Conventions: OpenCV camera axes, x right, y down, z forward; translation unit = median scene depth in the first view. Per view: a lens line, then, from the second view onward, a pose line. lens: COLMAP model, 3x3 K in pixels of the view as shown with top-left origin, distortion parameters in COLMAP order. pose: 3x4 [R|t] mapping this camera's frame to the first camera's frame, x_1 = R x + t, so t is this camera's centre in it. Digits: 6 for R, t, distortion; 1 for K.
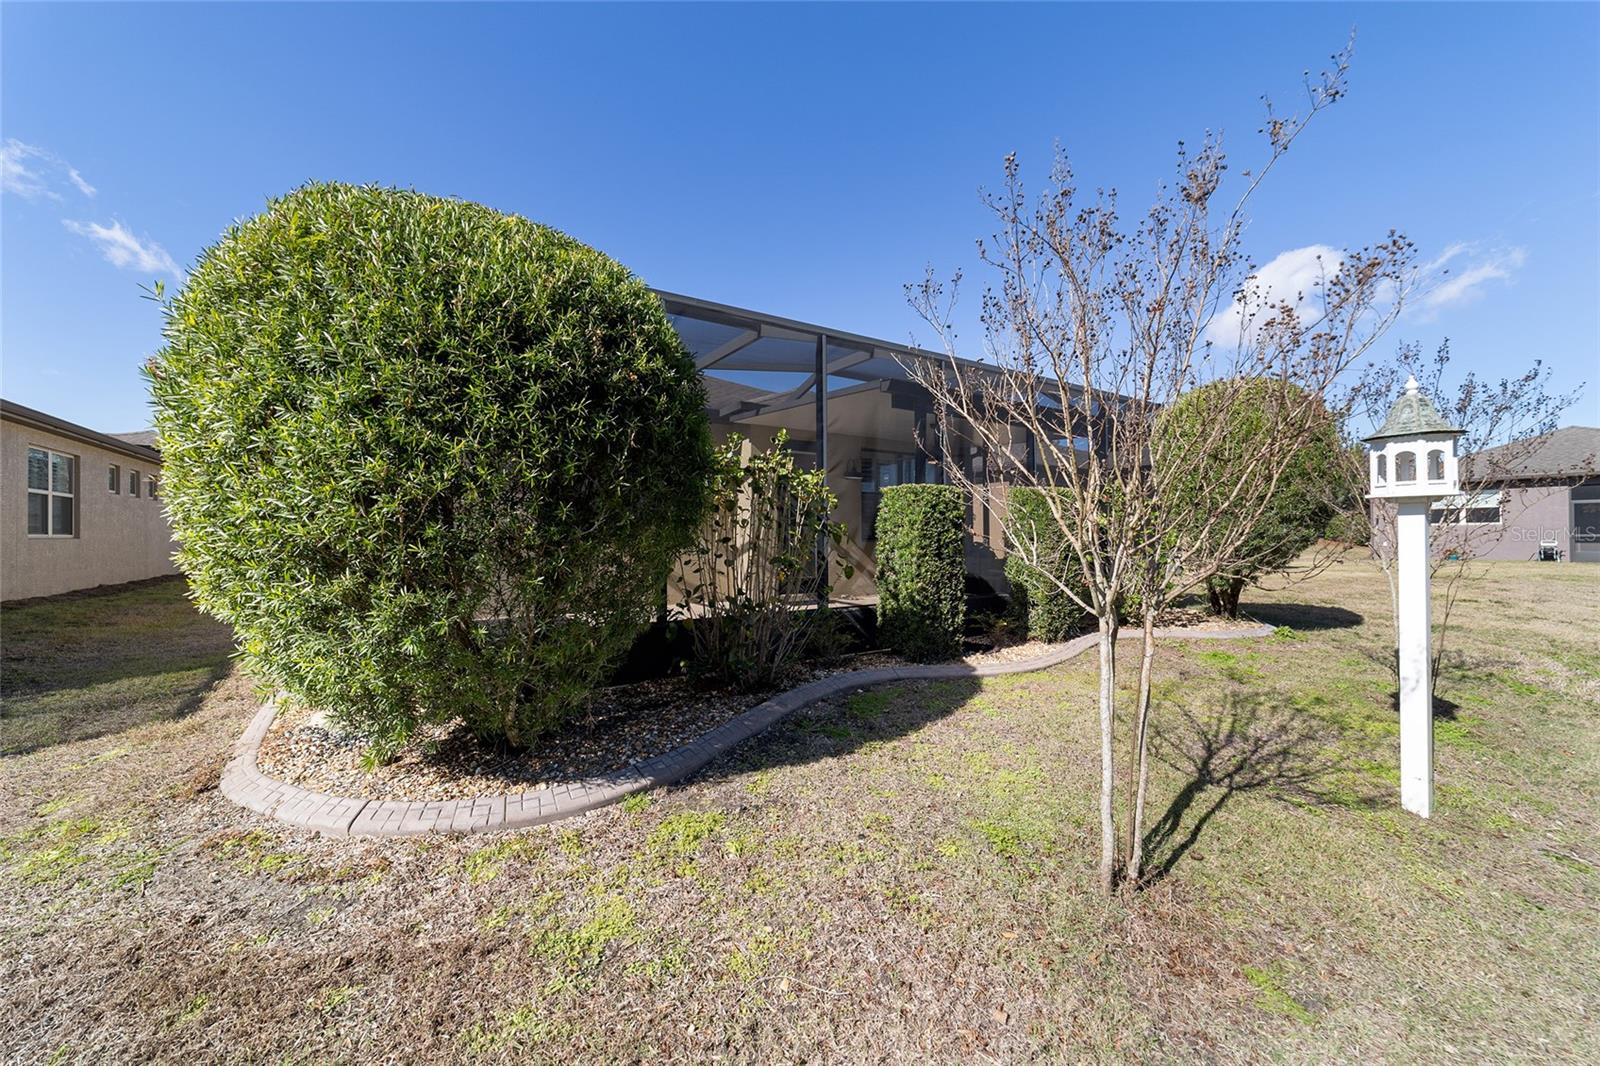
lens RADIAL K [[610.0, 0, 796.1], [0, 610.0, 531.8], [0, 0, 1]] dist [-0.016761, 0.006514]
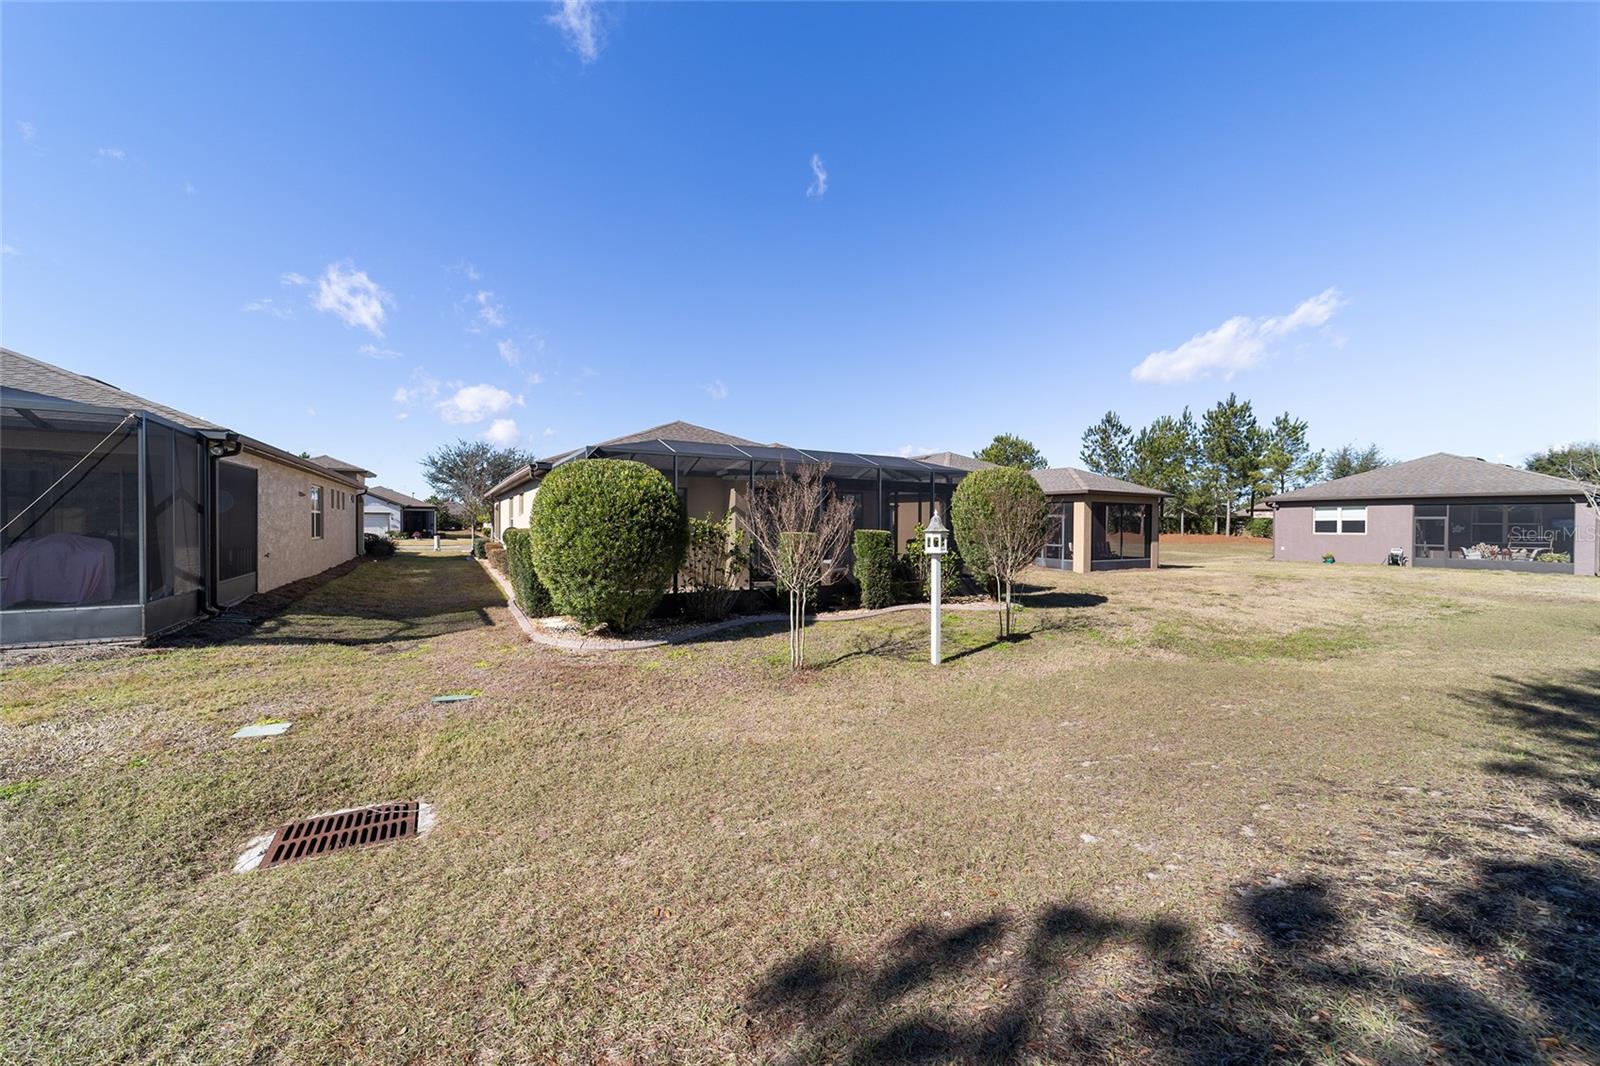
lens RADIAL K [[610.0, 0, 797.5], [0, 610.0, 527.8], [0, 0, 1]] dist [-0.016761, 0.006514]
pose [[0.998560, 0.013409, -0.051937, 0.529158], [-0.012531, 0.999774, 0.017196, -0.215977], [0.052155, -0.016520, 0.998502, -1.883145]]
